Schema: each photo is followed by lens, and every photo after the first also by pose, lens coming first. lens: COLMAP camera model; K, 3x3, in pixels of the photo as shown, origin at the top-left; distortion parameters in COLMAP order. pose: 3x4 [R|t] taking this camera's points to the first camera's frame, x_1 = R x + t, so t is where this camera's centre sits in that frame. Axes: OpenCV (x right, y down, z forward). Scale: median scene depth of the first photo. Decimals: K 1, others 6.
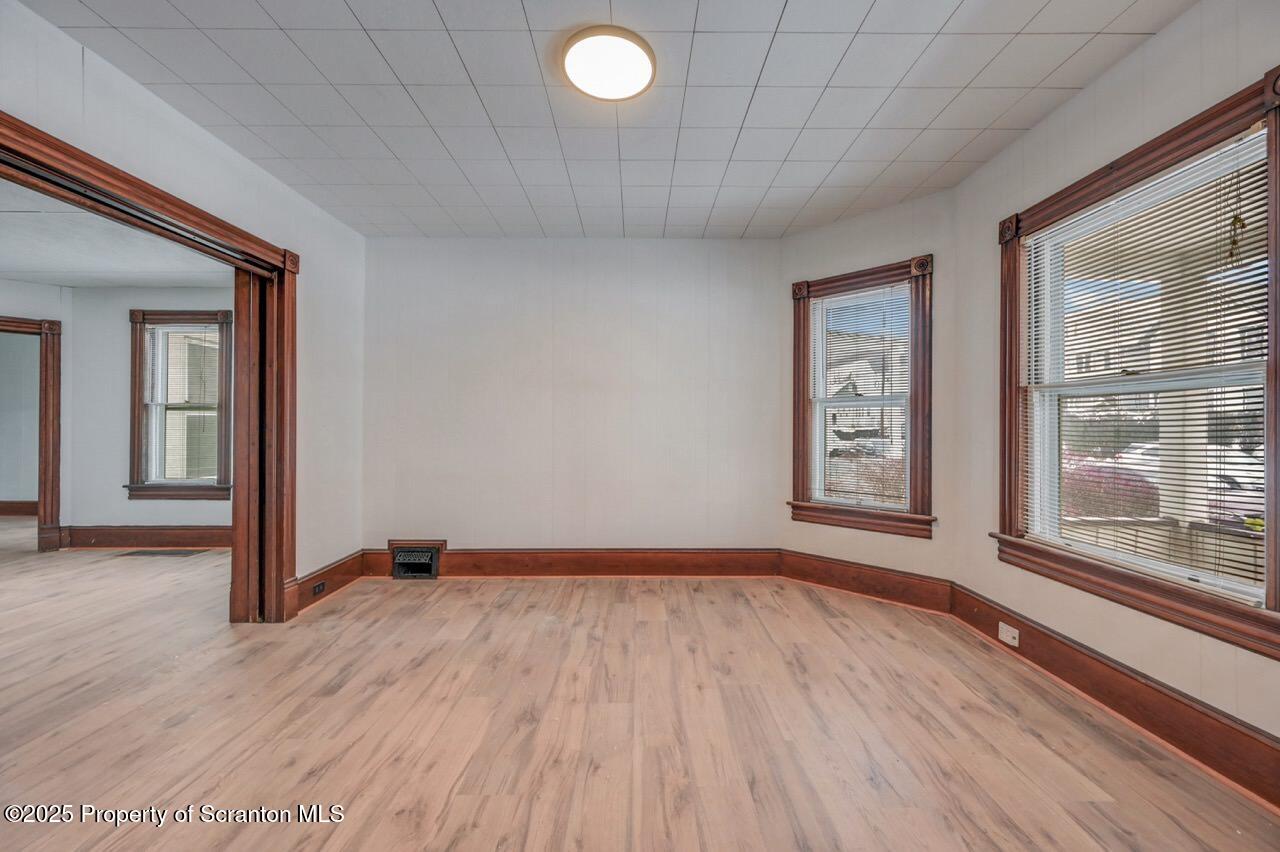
lens RADIAL K [[506.7, 0, 645.6], [0, 506.7, 428.4], [0, 0, 1]] dist [0.001358, -0.000051]
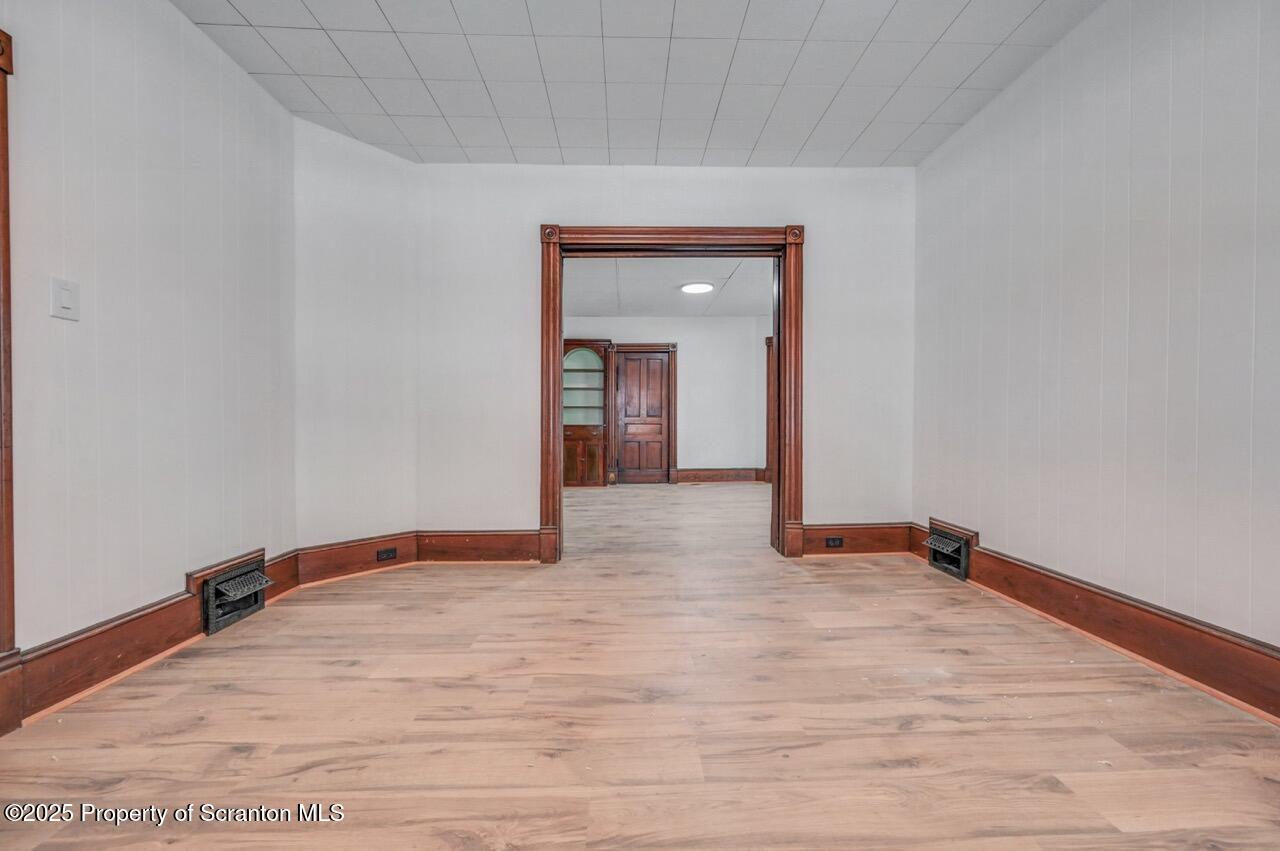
lens RADIAL K [[506.7, 0, 641.7], [0, 506.7, 428.9], [0, 0, 1]] dist [0.001358, -0.000051]
pose [[0.019508, 0.010835, -0.999751, 0.399757], [0.000782, 0.999941, 0.010853, 0.081105], [0.999809, -0.000994, 0.019498, 0.639171]]
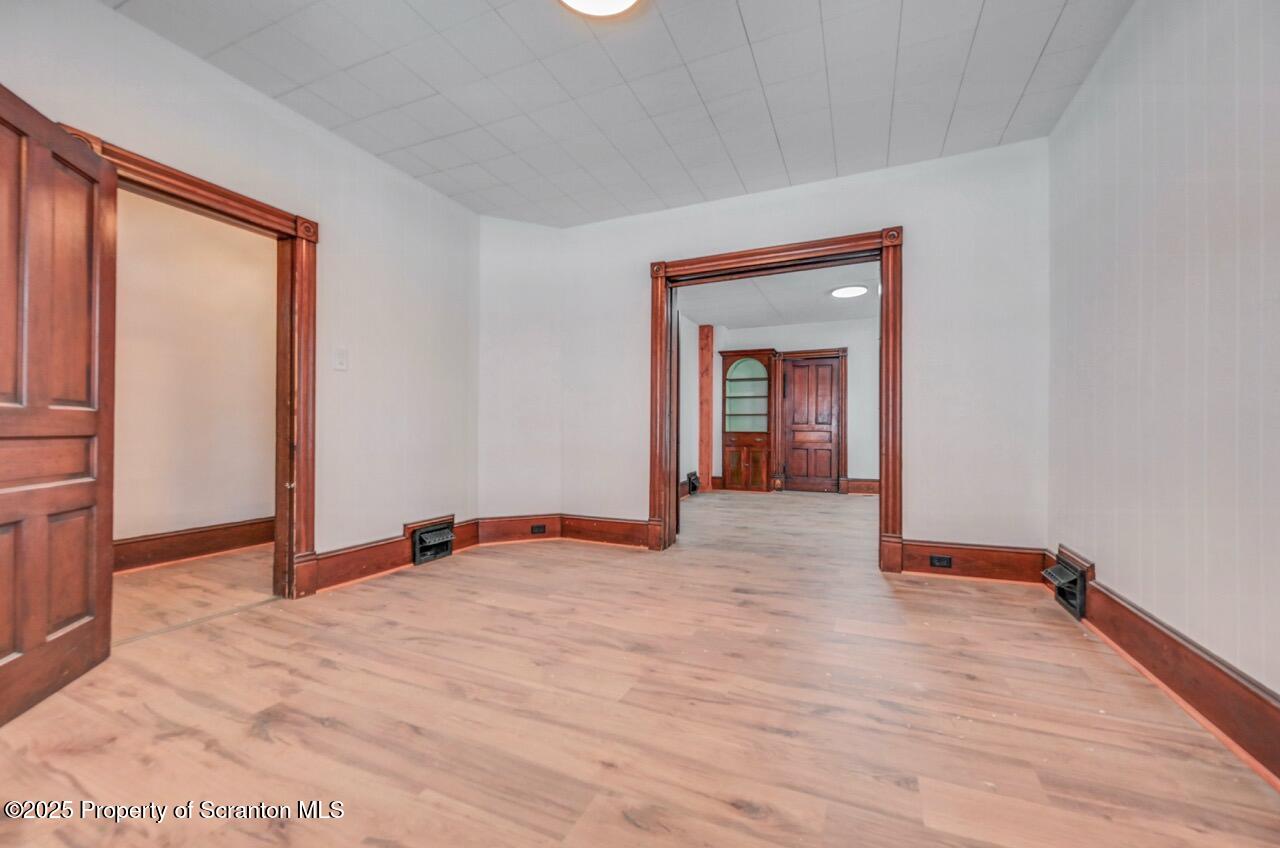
lens RADIAL K [[506.7, 0, 641.0], [0, 506.7, 428.4], [0, 0, 1]] dist [0.001358, -0.000051]
pose [[-0.416790, -0.002659, -0.908999, 0.483175], [-0.004445, 0.999990, -0.000887, 0.076647], [0.908992, 0.003671, -0.416797, 0.957107]]
